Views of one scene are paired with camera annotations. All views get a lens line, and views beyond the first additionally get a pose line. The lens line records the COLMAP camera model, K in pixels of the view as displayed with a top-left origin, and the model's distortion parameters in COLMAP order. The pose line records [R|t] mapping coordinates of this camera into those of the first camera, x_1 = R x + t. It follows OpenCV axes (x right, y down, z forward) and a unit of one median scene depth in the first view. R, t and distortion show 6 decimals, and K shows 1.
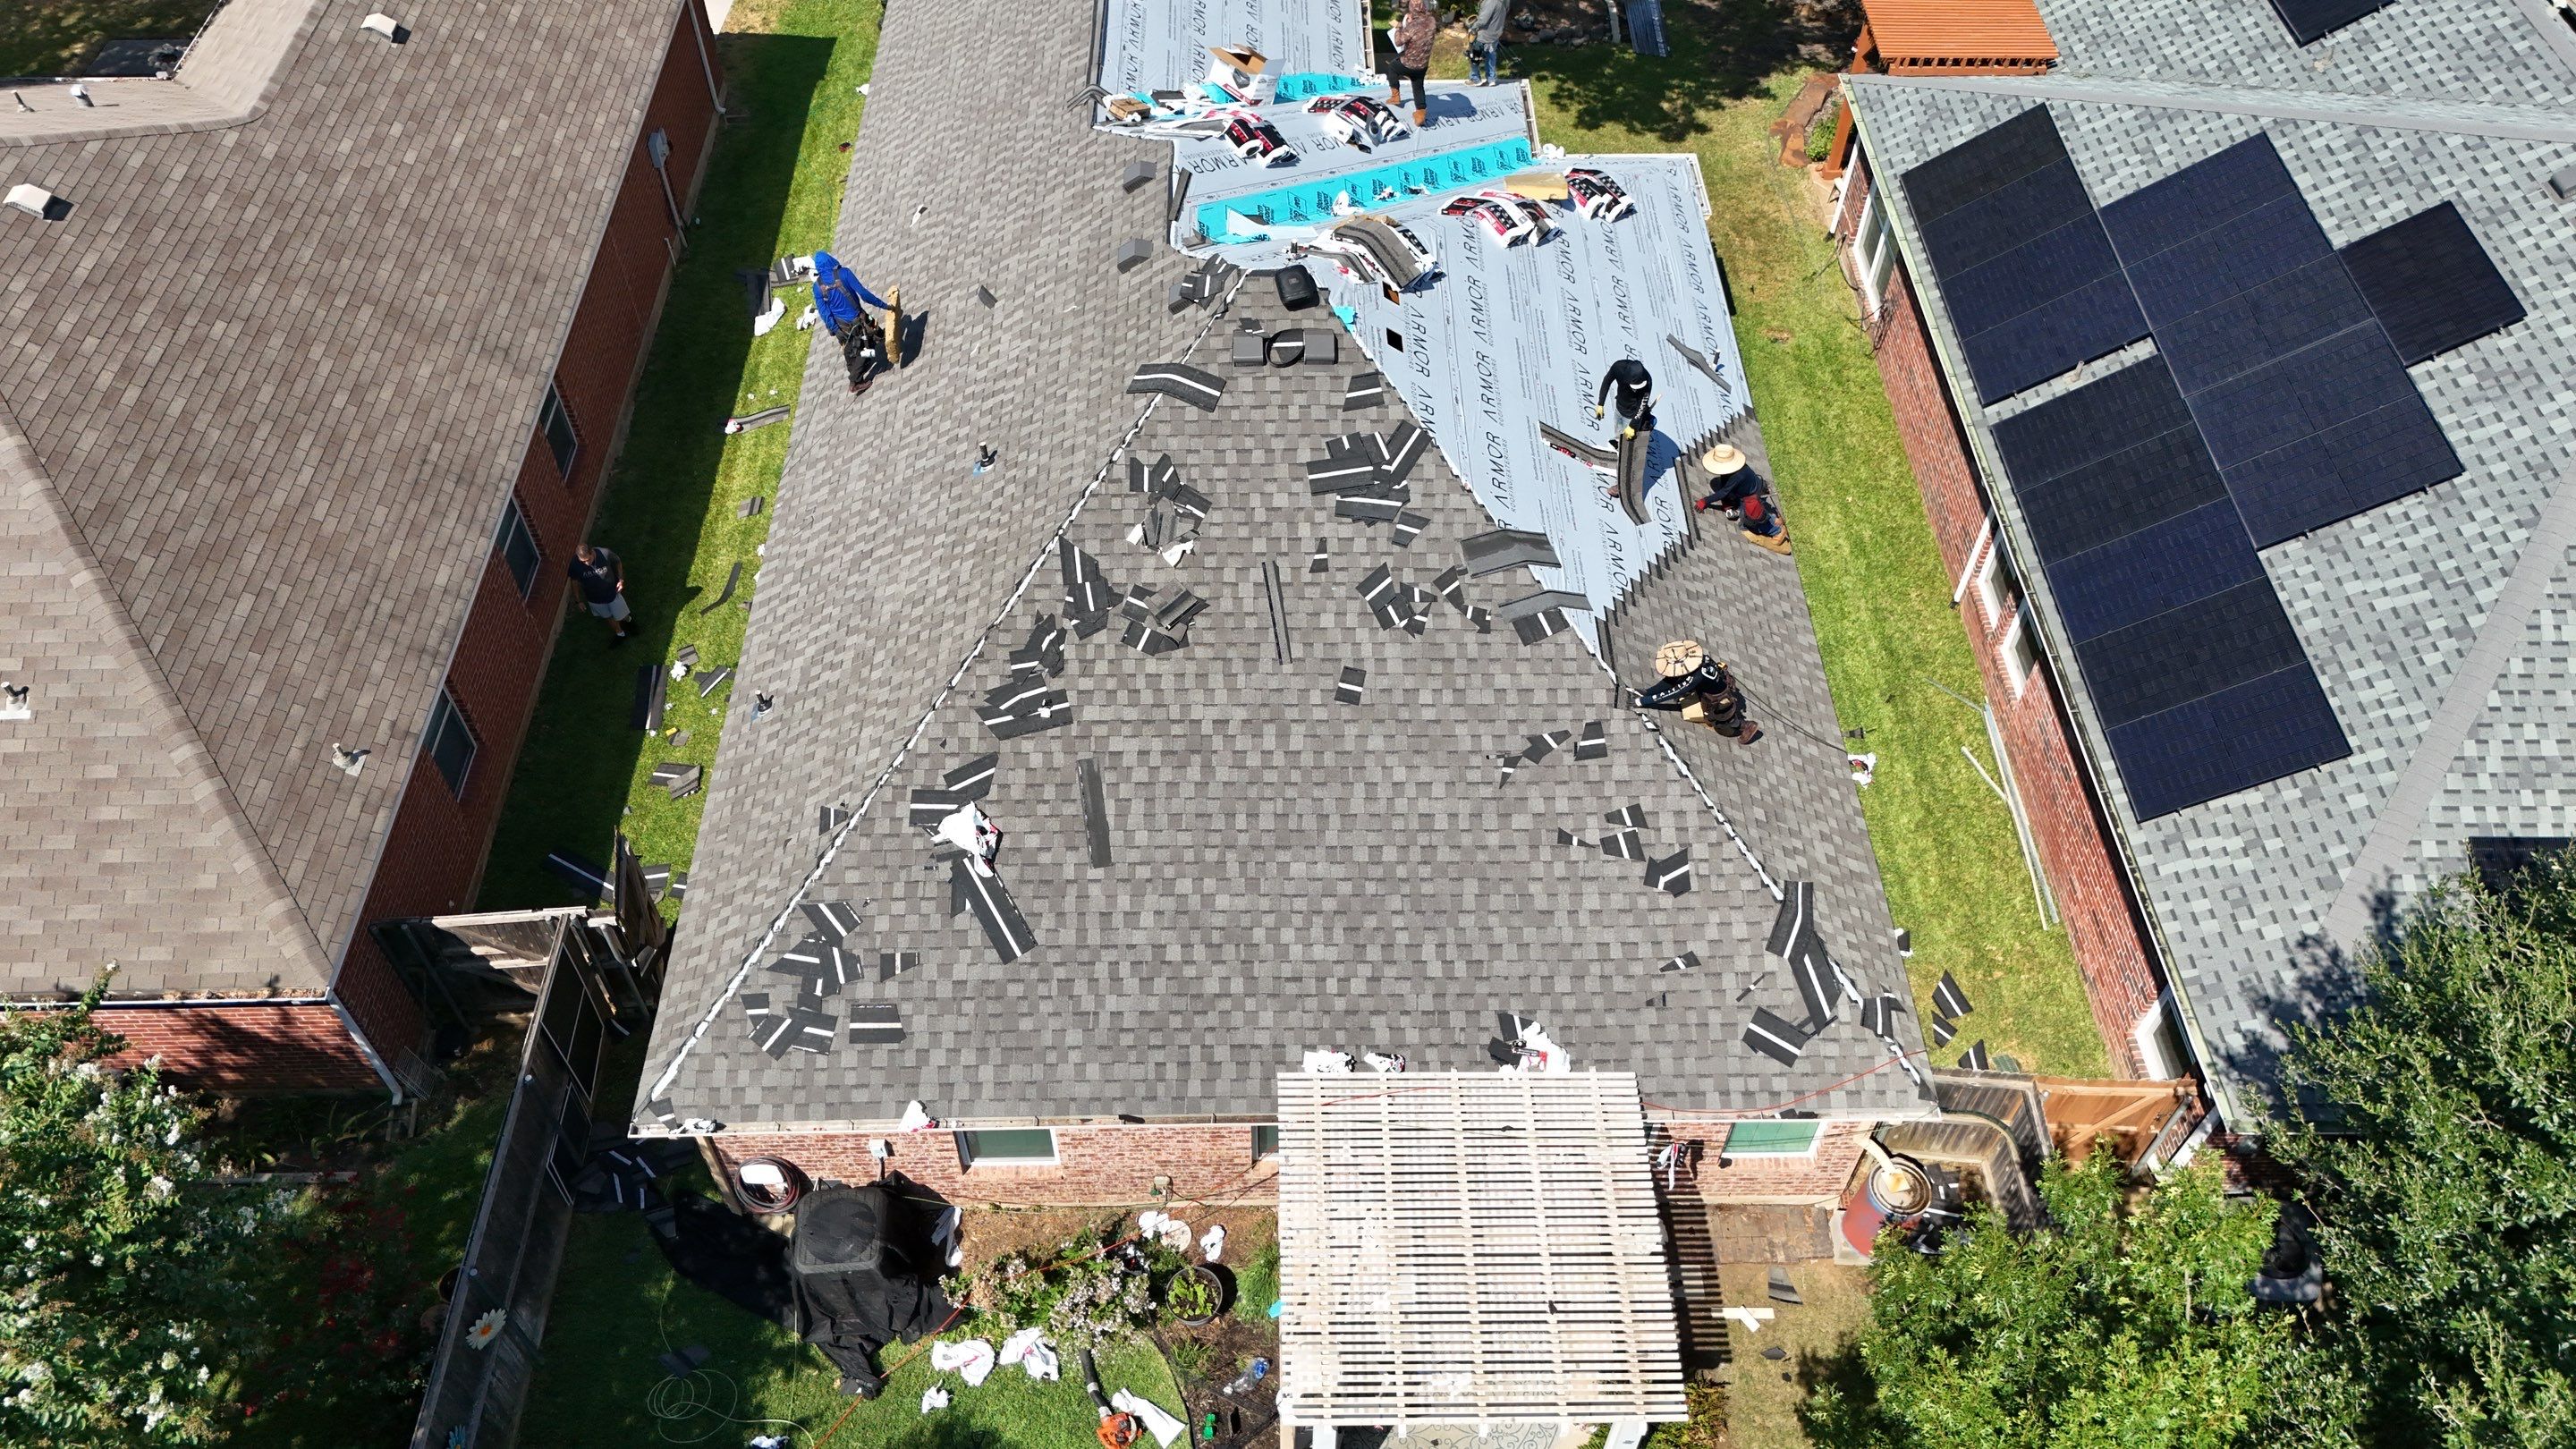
lens RADIAL K [[1893.9, 0, 1284.4], [0, 1893.9, 721.4], [0, 0, 1]] dist [0.056235, -0.046811]
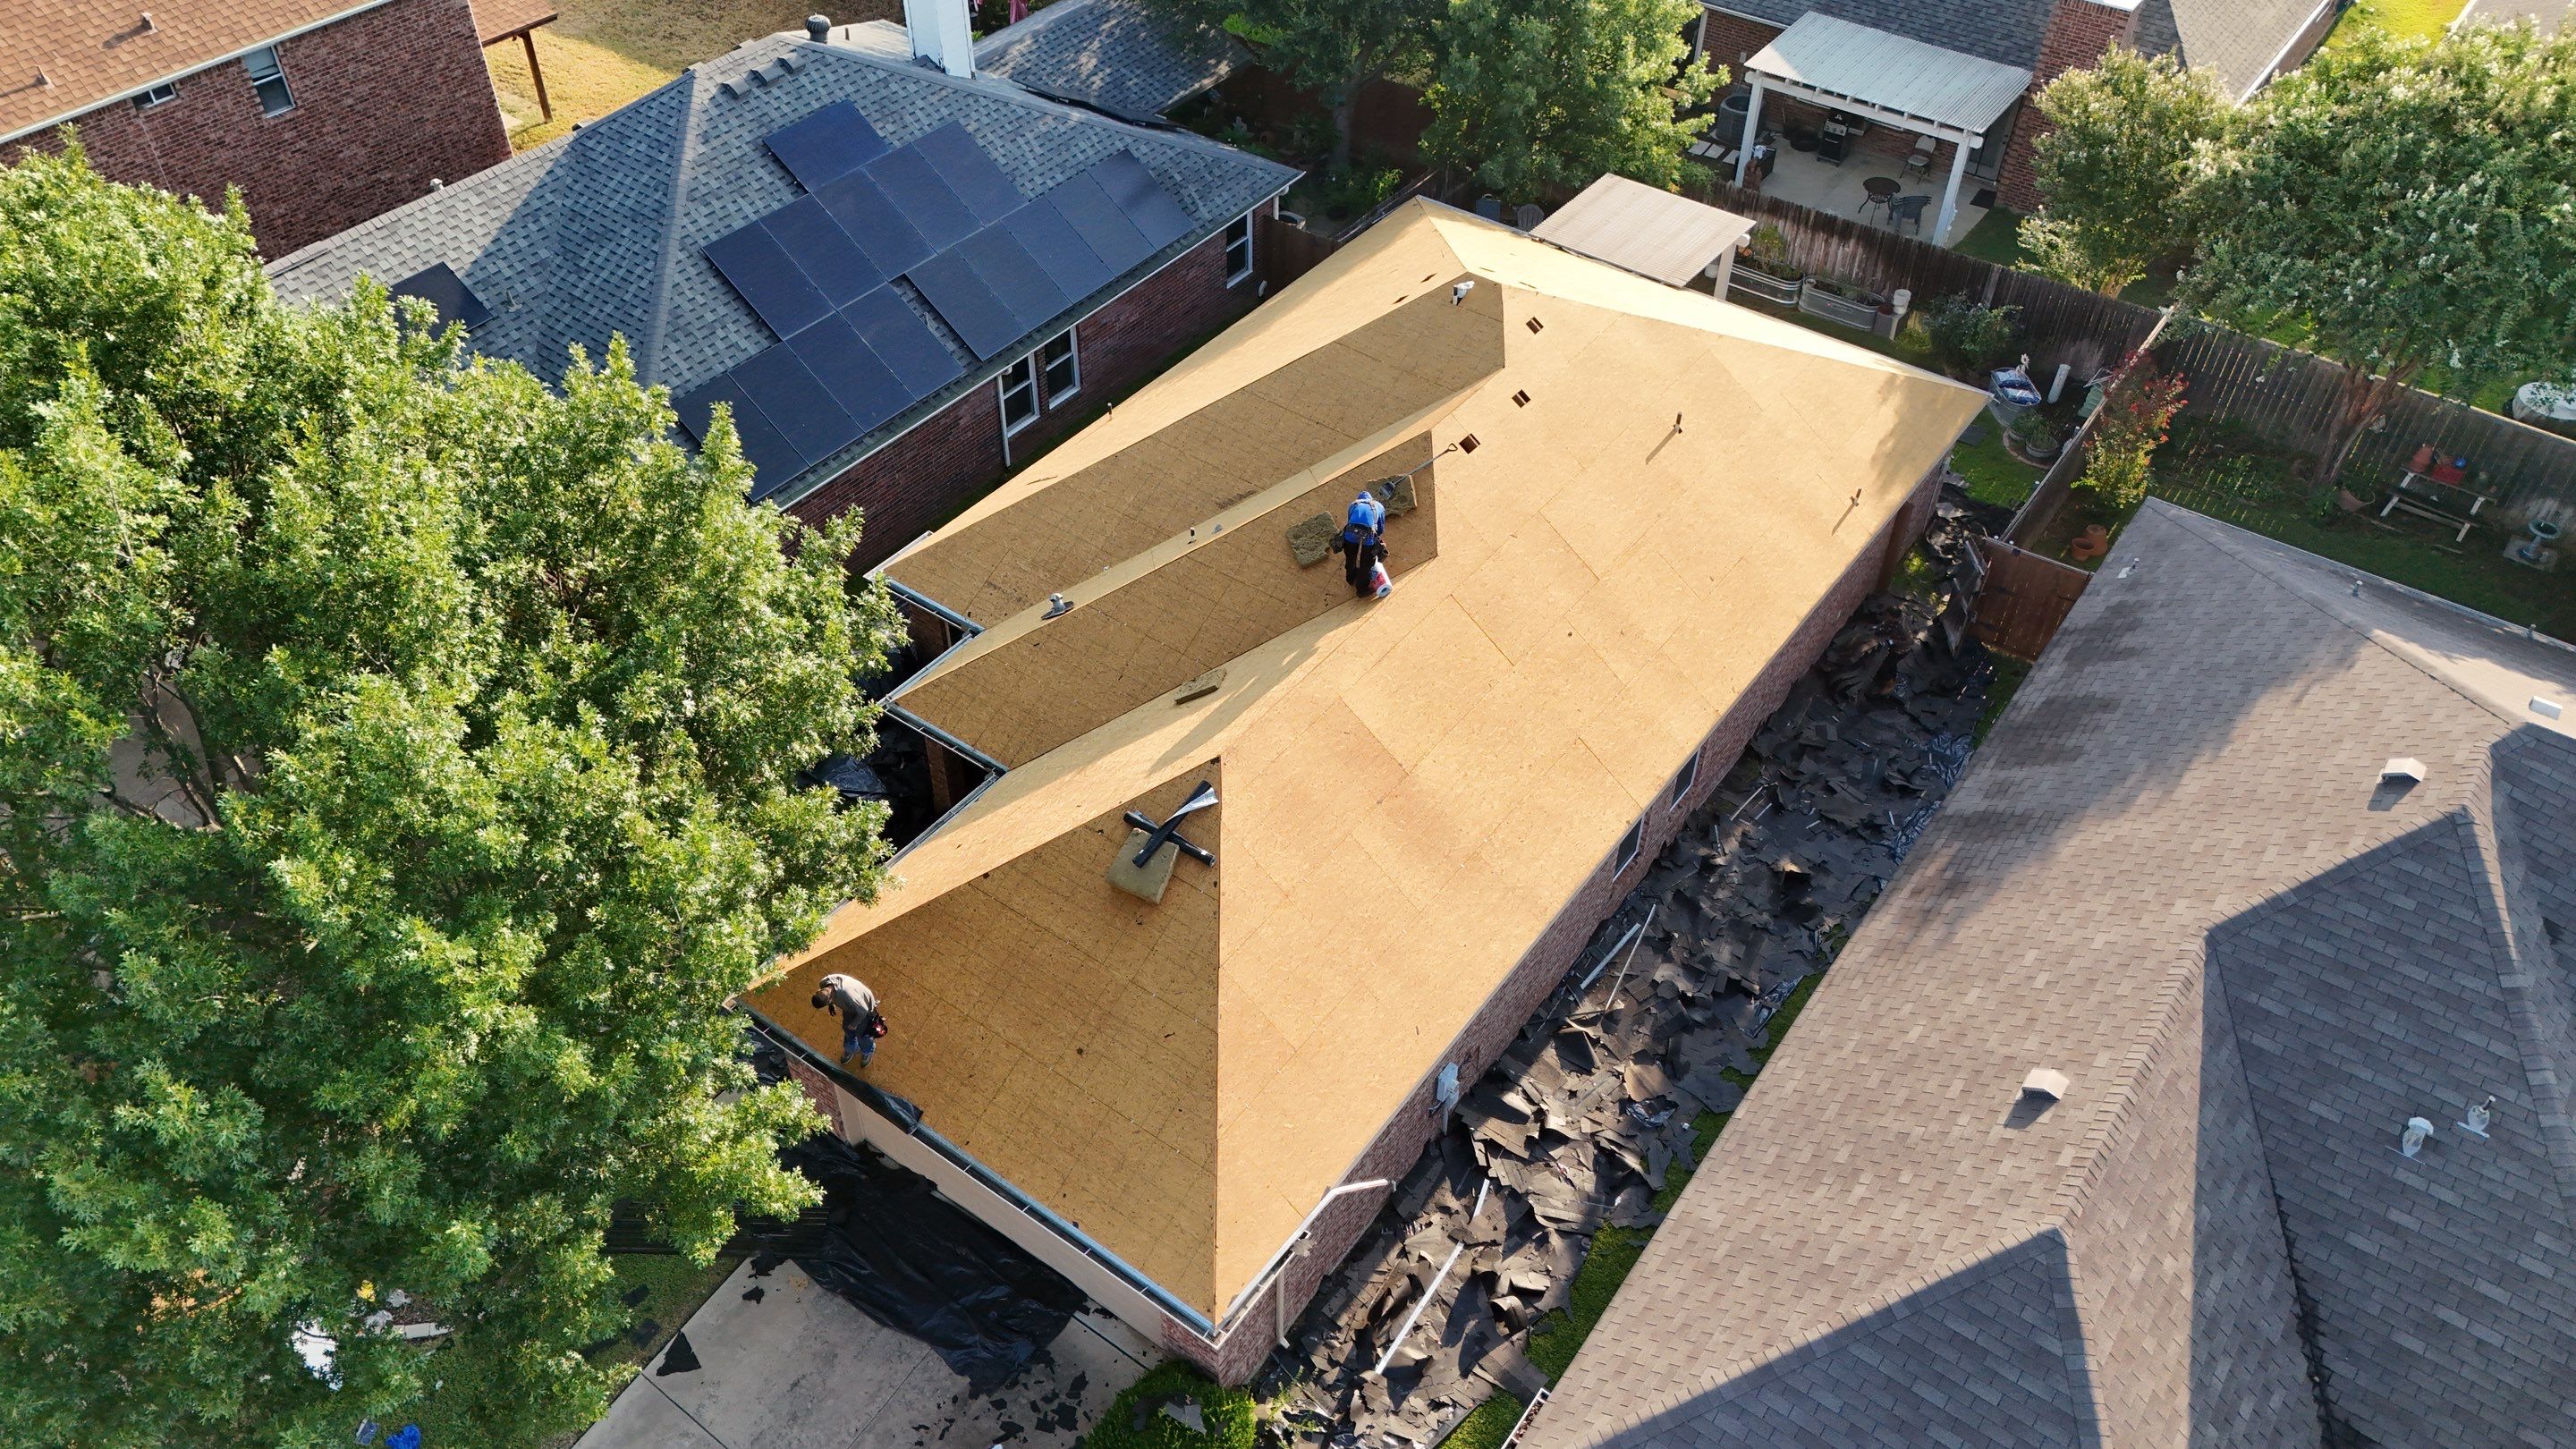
lens RADIAL K [[1893.9, 0, 1296.3], [0, 1893.9, 703.7], [0, 0, 1]] dist [0.056235, -0.046811]
pose [[-0.801447, -0.414368, 0.431257, -0.592443], [0.451375, 0.053980, 0.890700, -1.434145], [-0.392357, 0.908507, 0.143773, 1.031236]]
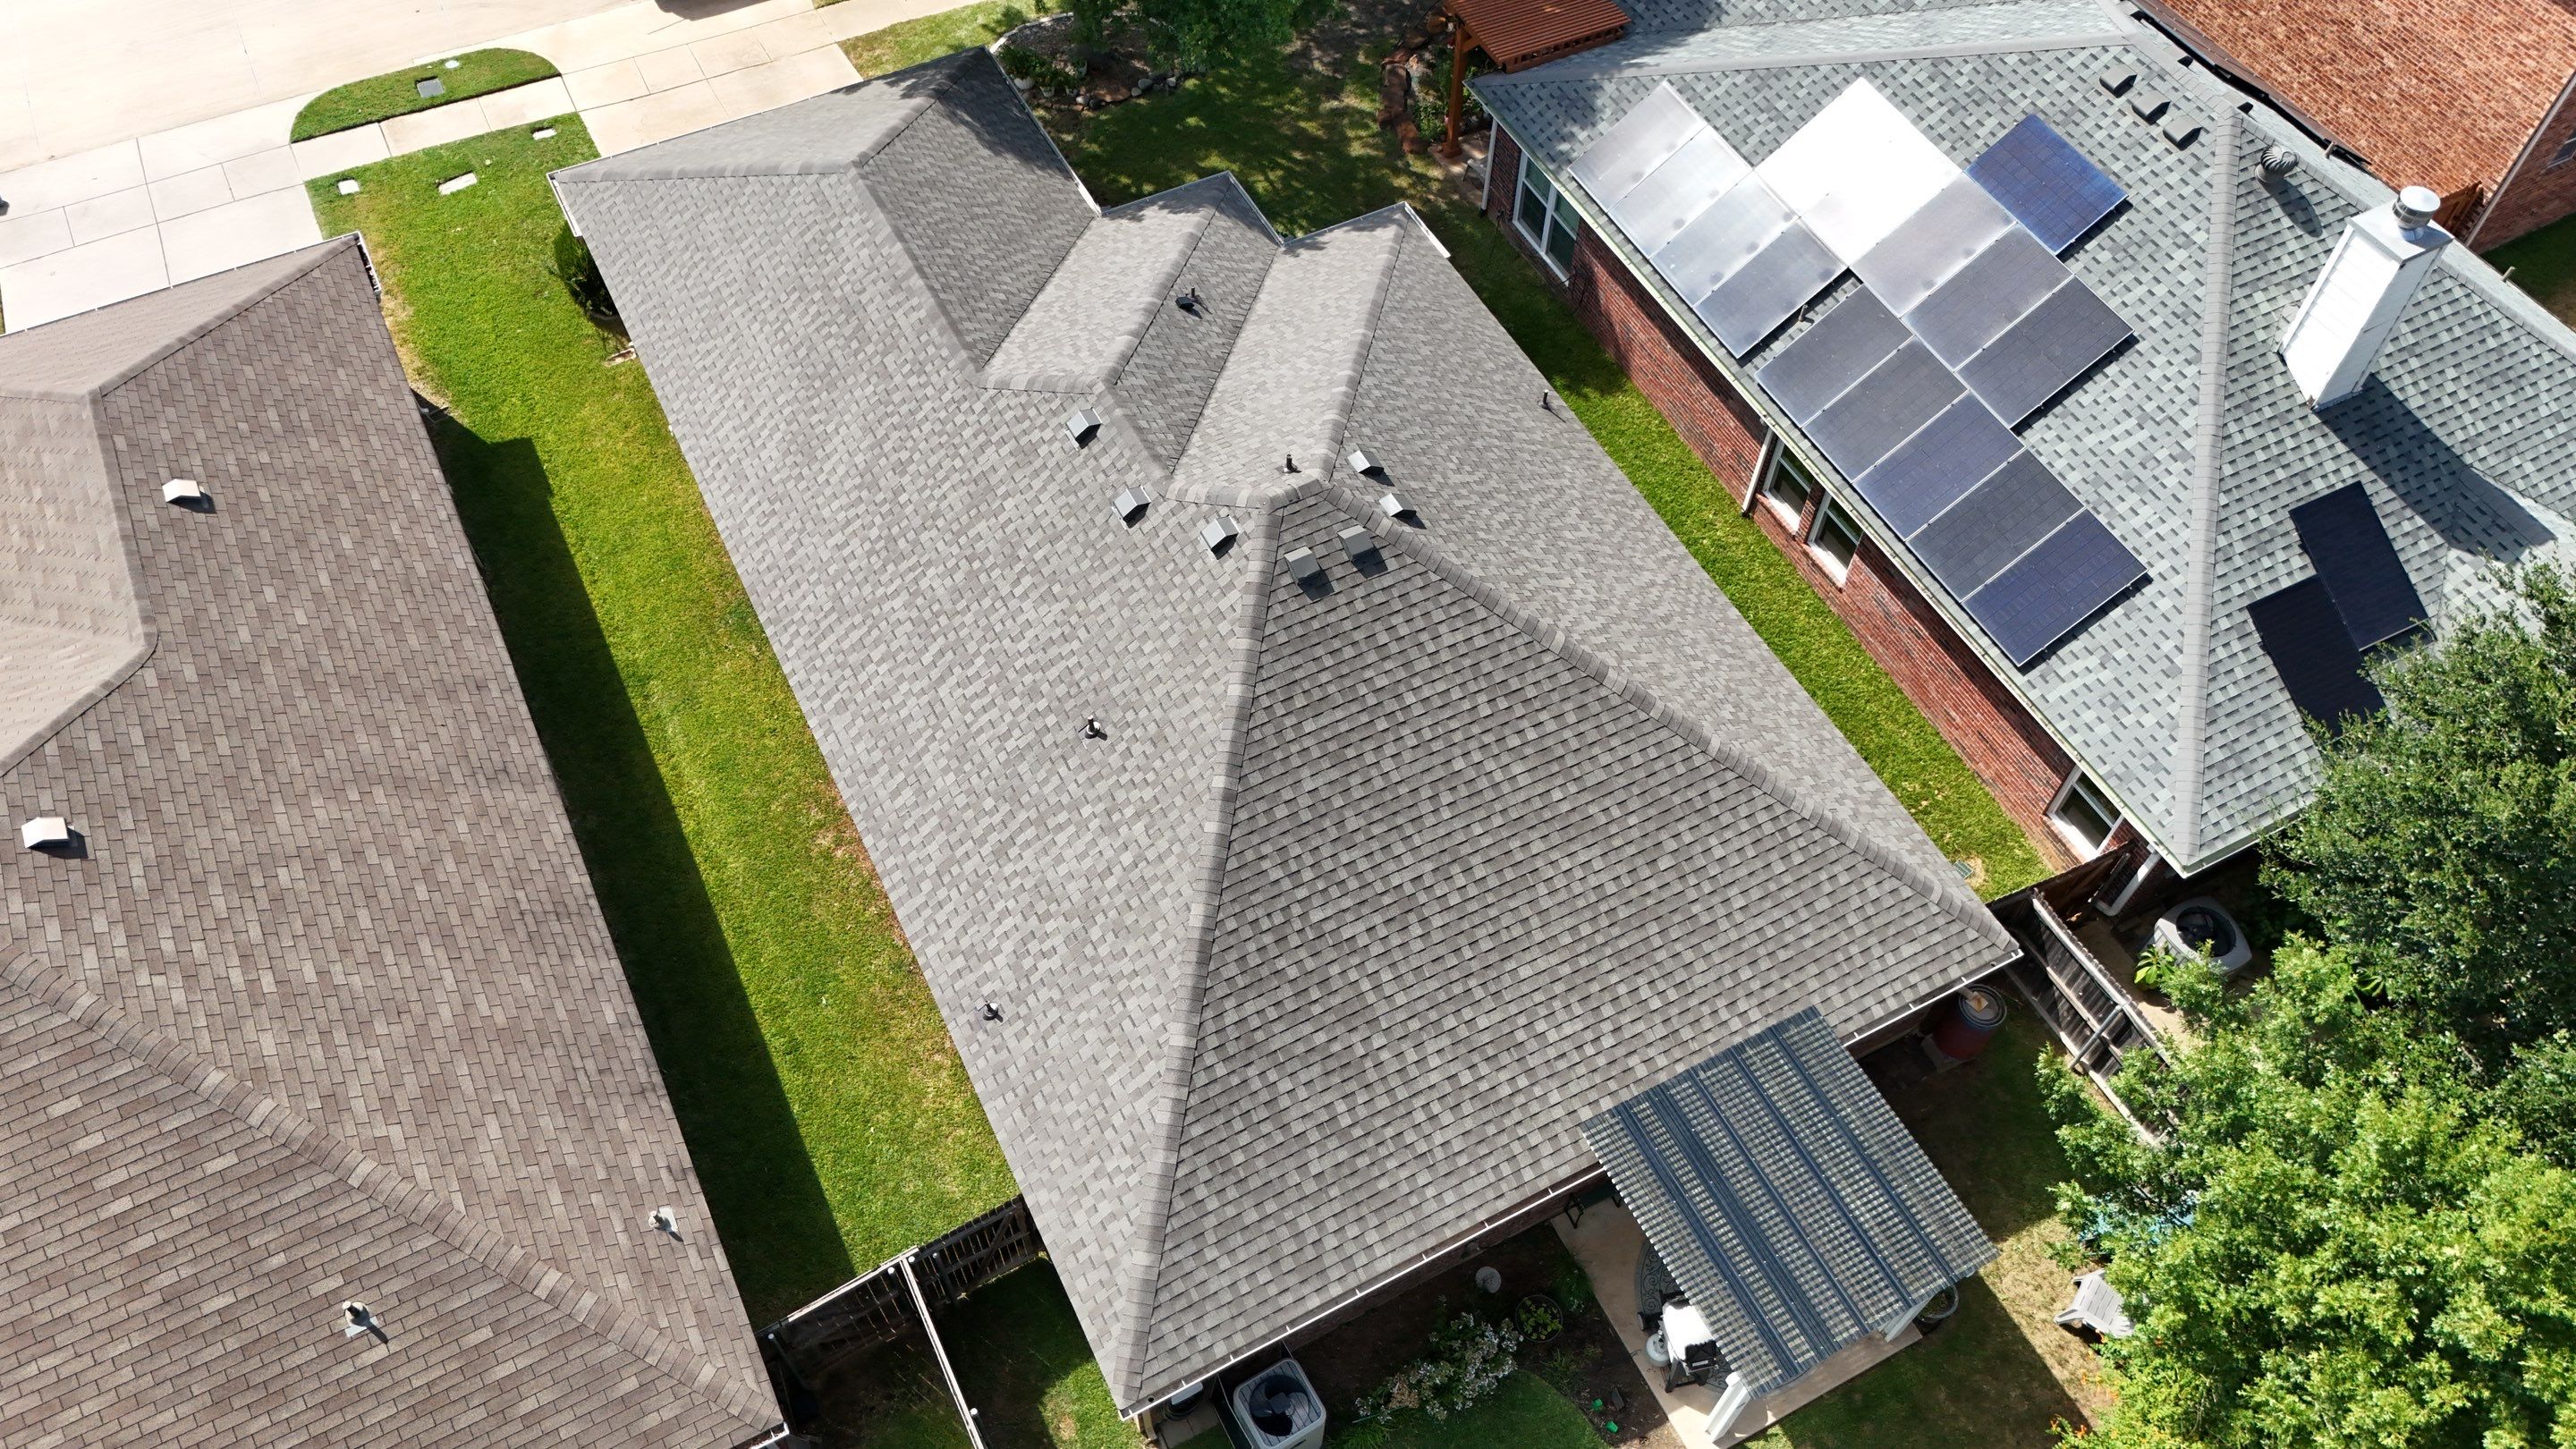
lens RADIAL K [[1893.9, 0, 1278.9], [0, 1893.9, 721.6], [0, 0, 1]] dist [0.056235, -0.046811]
pose [[0.894377, -0.364243, 0.259647, -0.324820], [0.338720, 0.930603, 0.138733, -0.242445], [-0.292161, -0.036132, 0.955686, -0.087639]]
